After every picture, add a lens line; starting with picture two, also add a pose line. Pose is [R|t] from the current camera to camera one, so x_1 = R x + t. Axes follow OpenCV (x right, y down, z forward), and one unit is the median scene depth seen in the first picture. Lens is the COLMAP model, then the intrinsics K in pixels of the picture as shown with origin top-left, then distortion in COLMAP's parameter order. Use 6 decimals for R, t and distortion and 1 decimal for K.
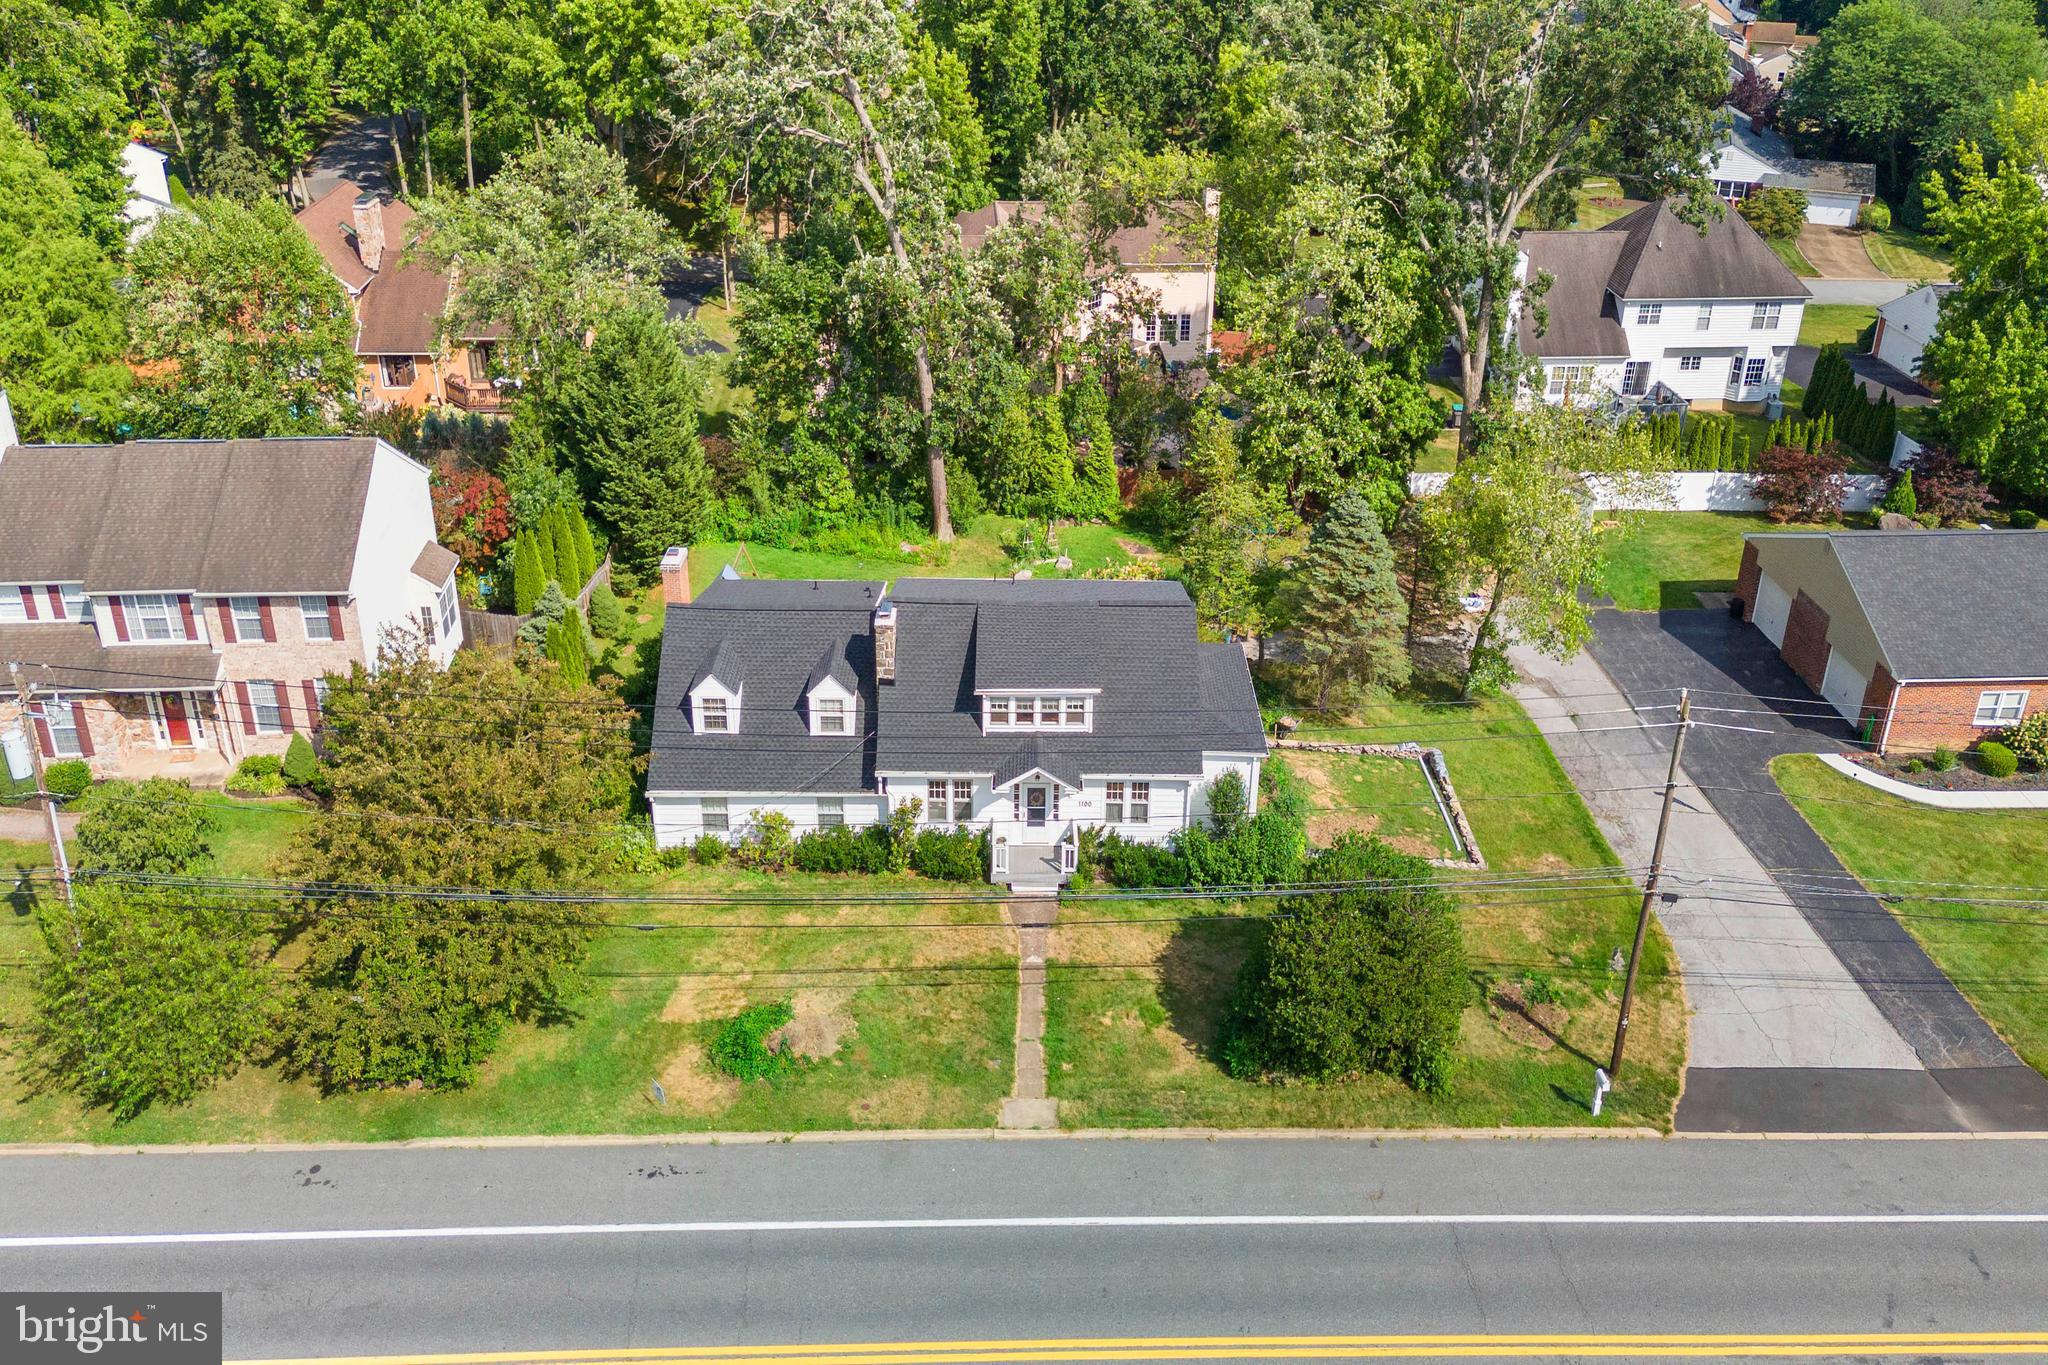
lens RADIAL K [[1786.1, 0, 1024.0], [0, 1786.1, 682.5], [0, 0, 1]] dist [0.094980, -0.115940]
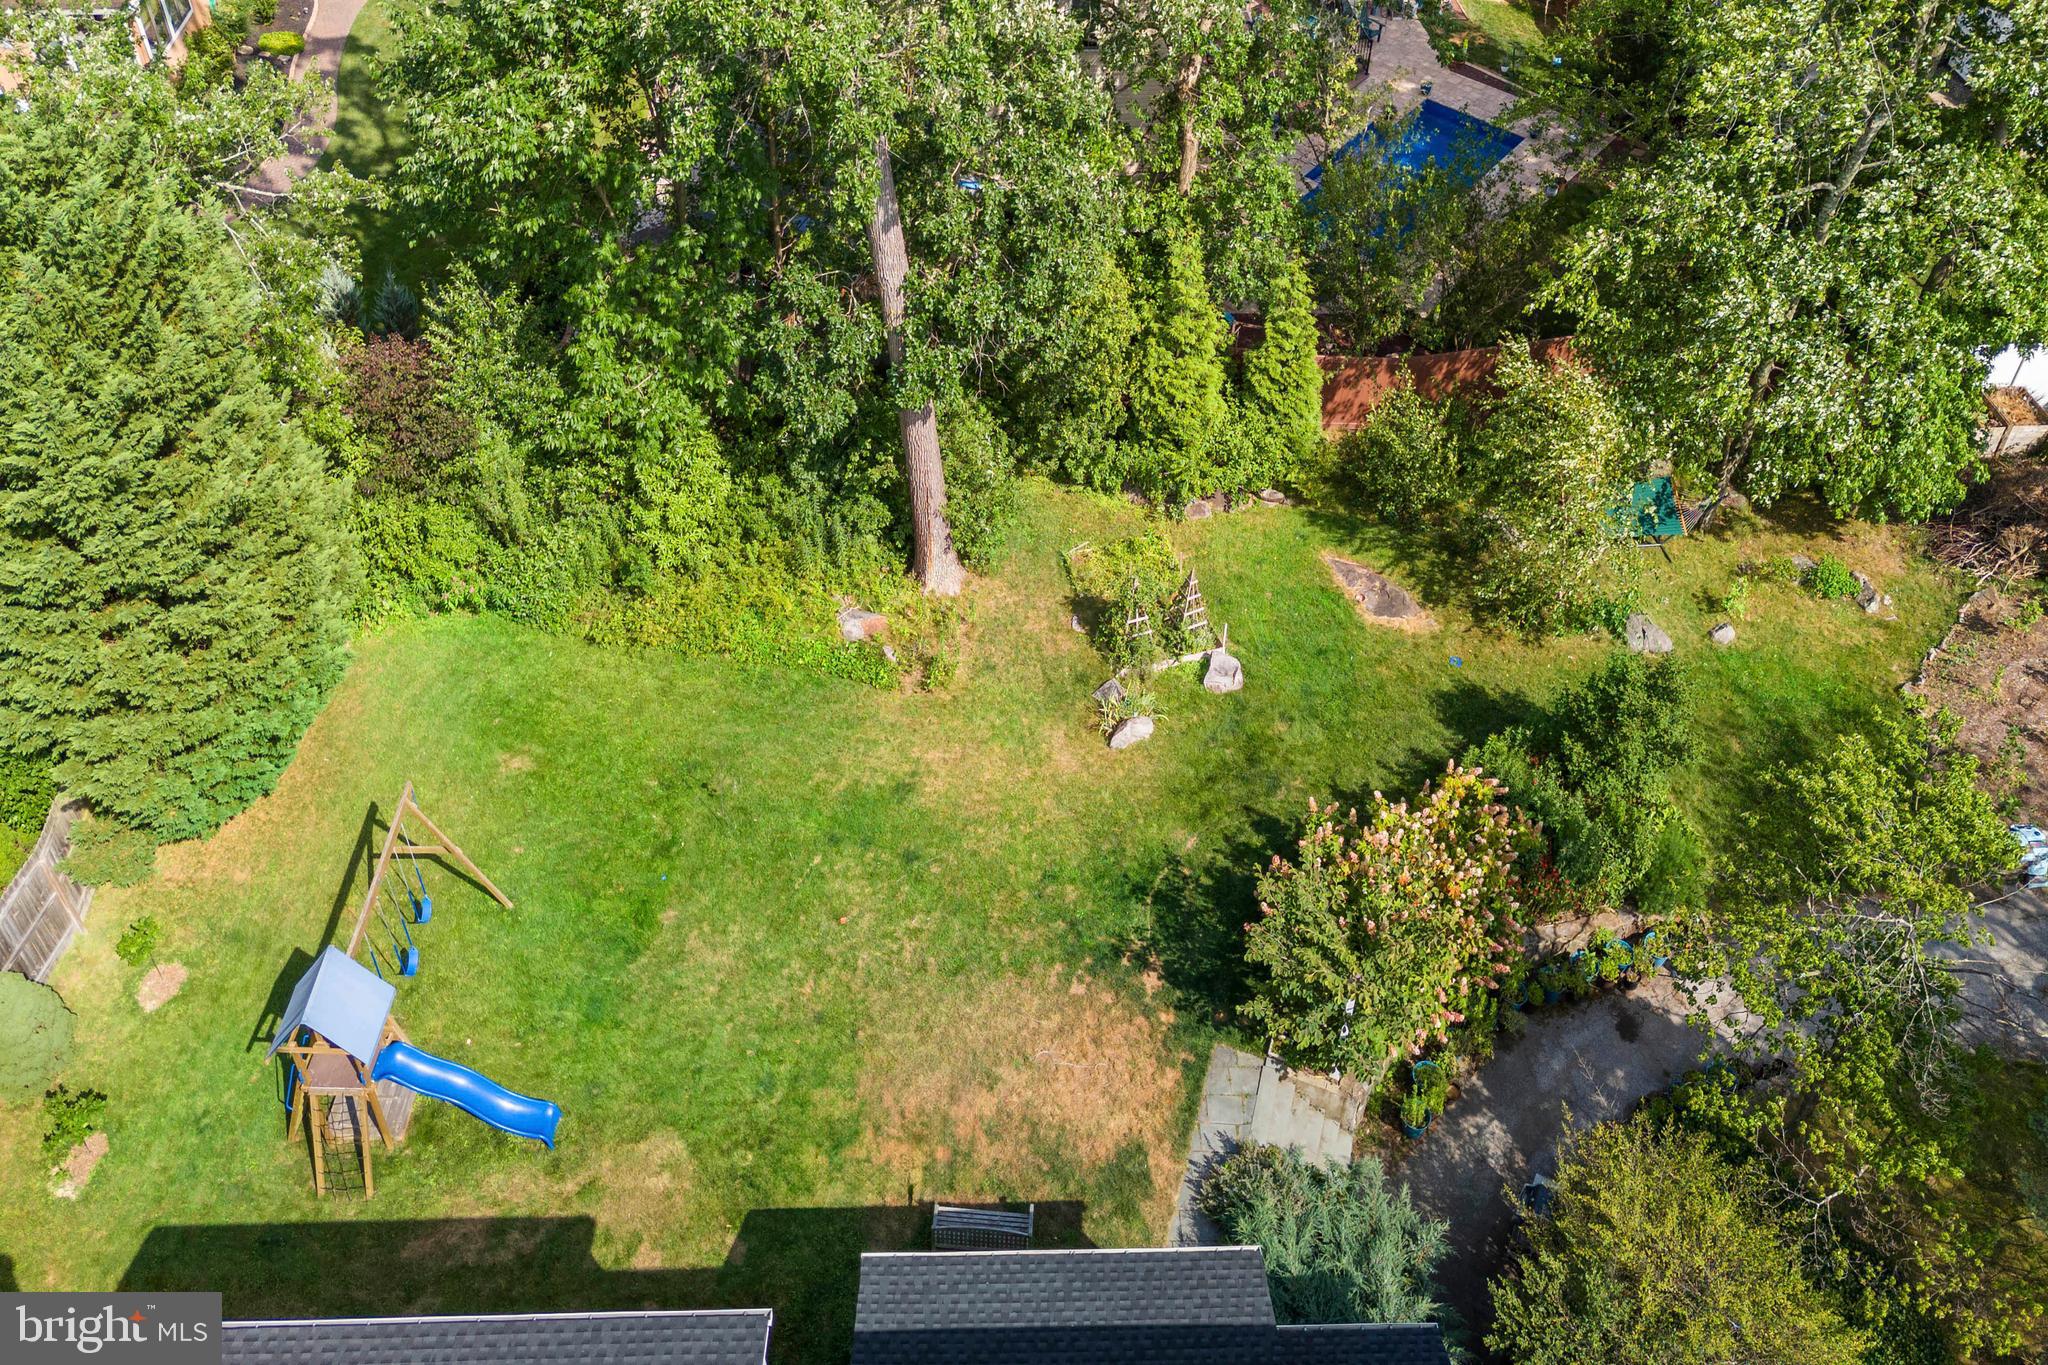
lens RADIAL K [[1786.1, 0, 1024.0], [0, 1786.1, 682.5], [0, 0, 1]] dist [0.094980, -0.115940]
pose [[0.999882, -0.011400, 0.010273, -0.043353], [0.008059, 0.959769, 0.280674, -0.270905], [-0.013059, -0.280558, 0.959748, 0.860853]]
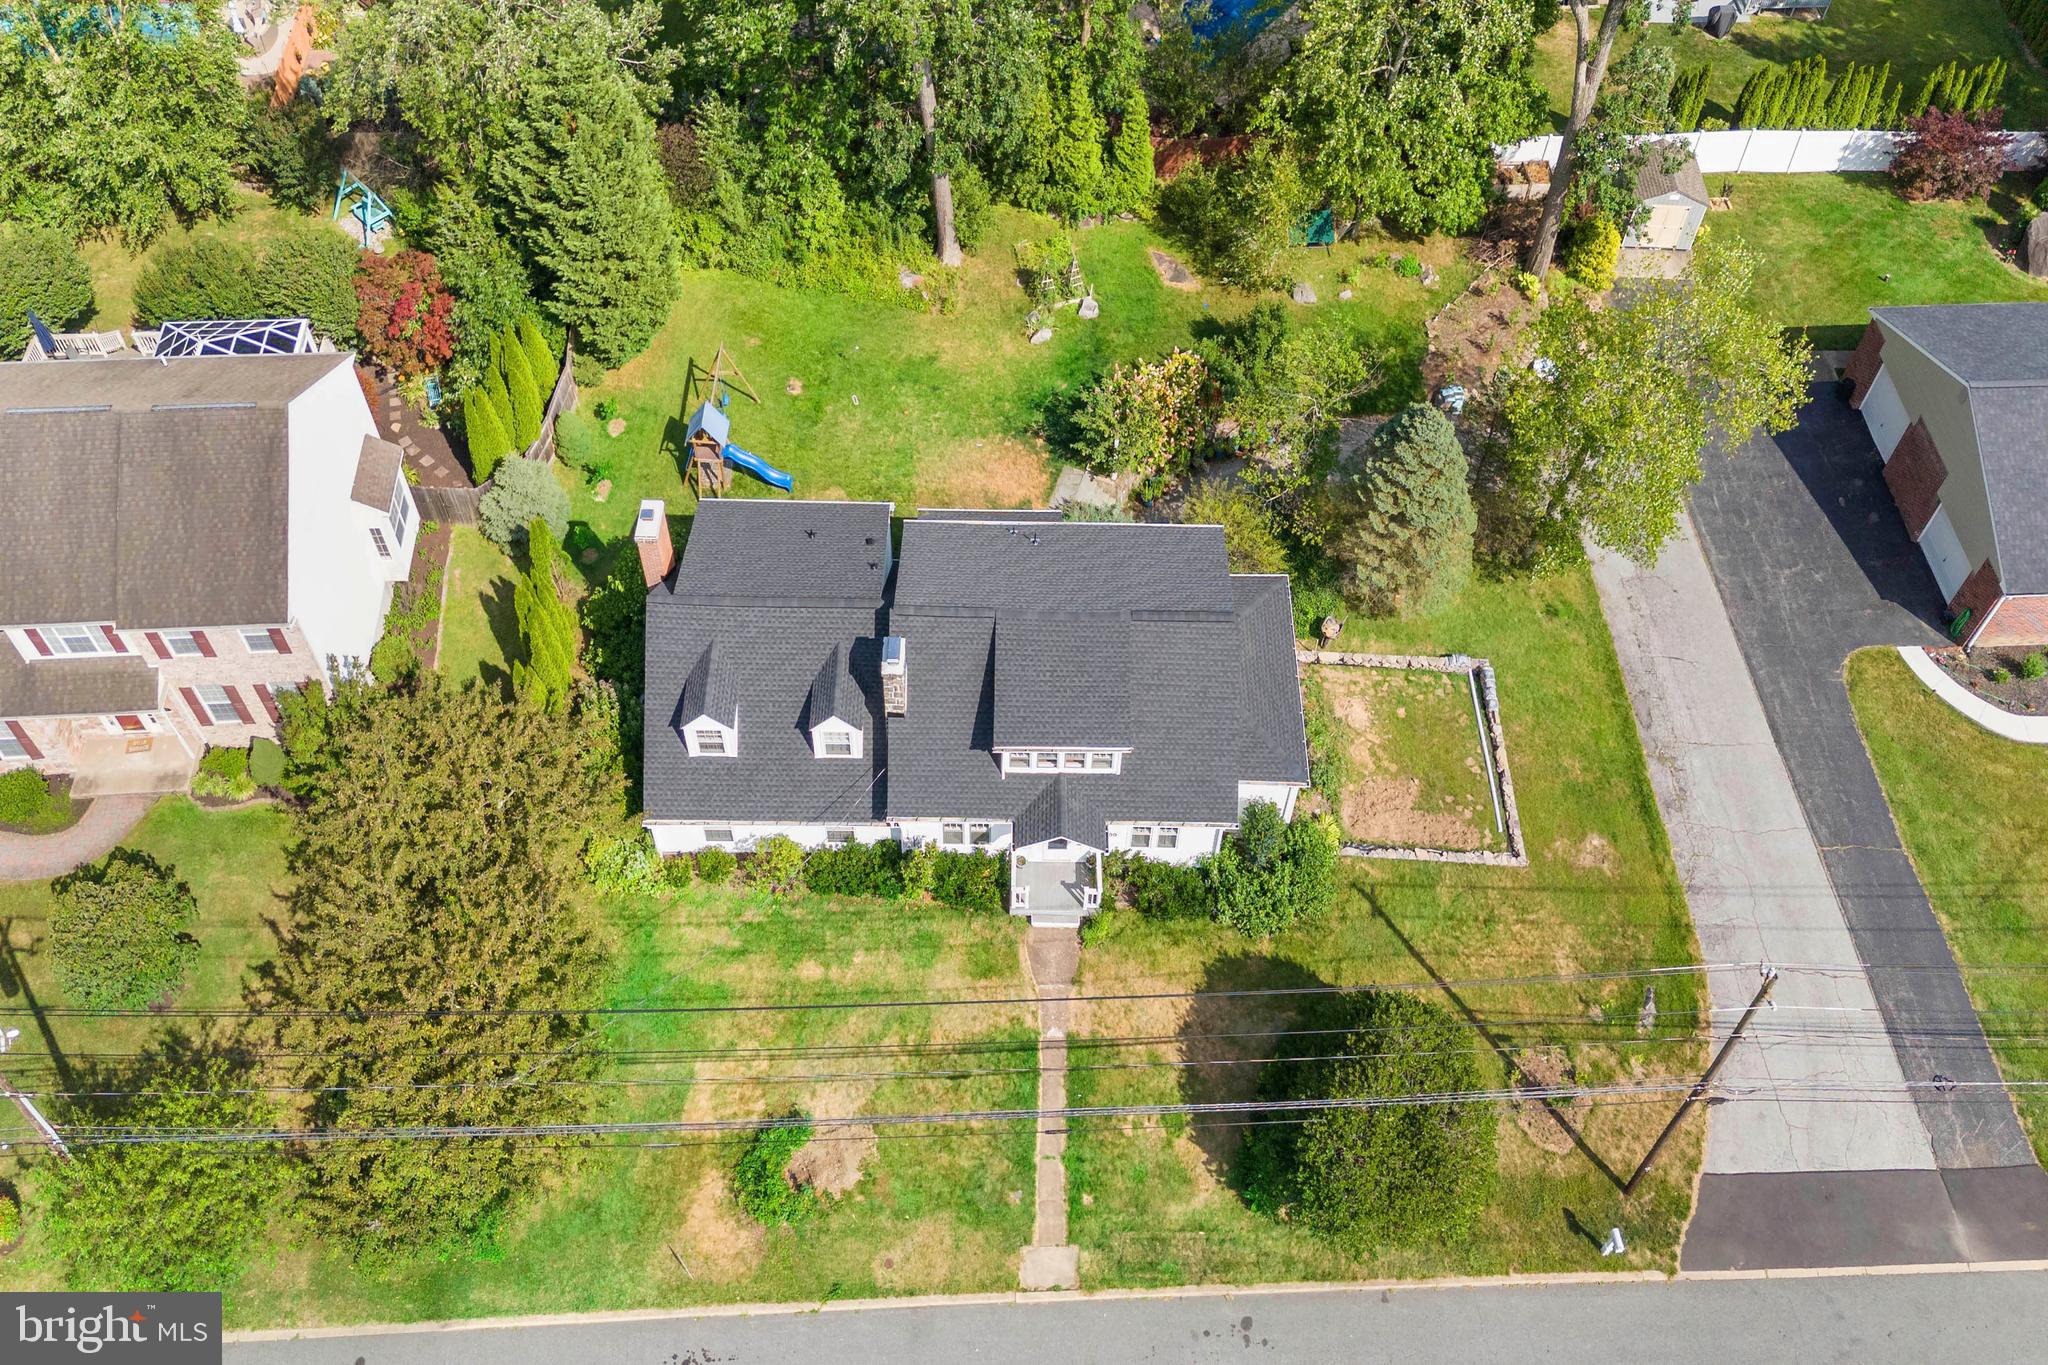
lens RADIAL K [[1786.1, 0, 1024.0], [0, 1786.1, 682.5], [0, 0, 1]] dist [0.094980, -0.115940]
pose [[0.999956, 0.008632, 0.003581, -0.015450], [-0.009325, 0.896322, 0.443305, -0.426317], [0.000617, -0.443319, 0.896364, 0.192954]]
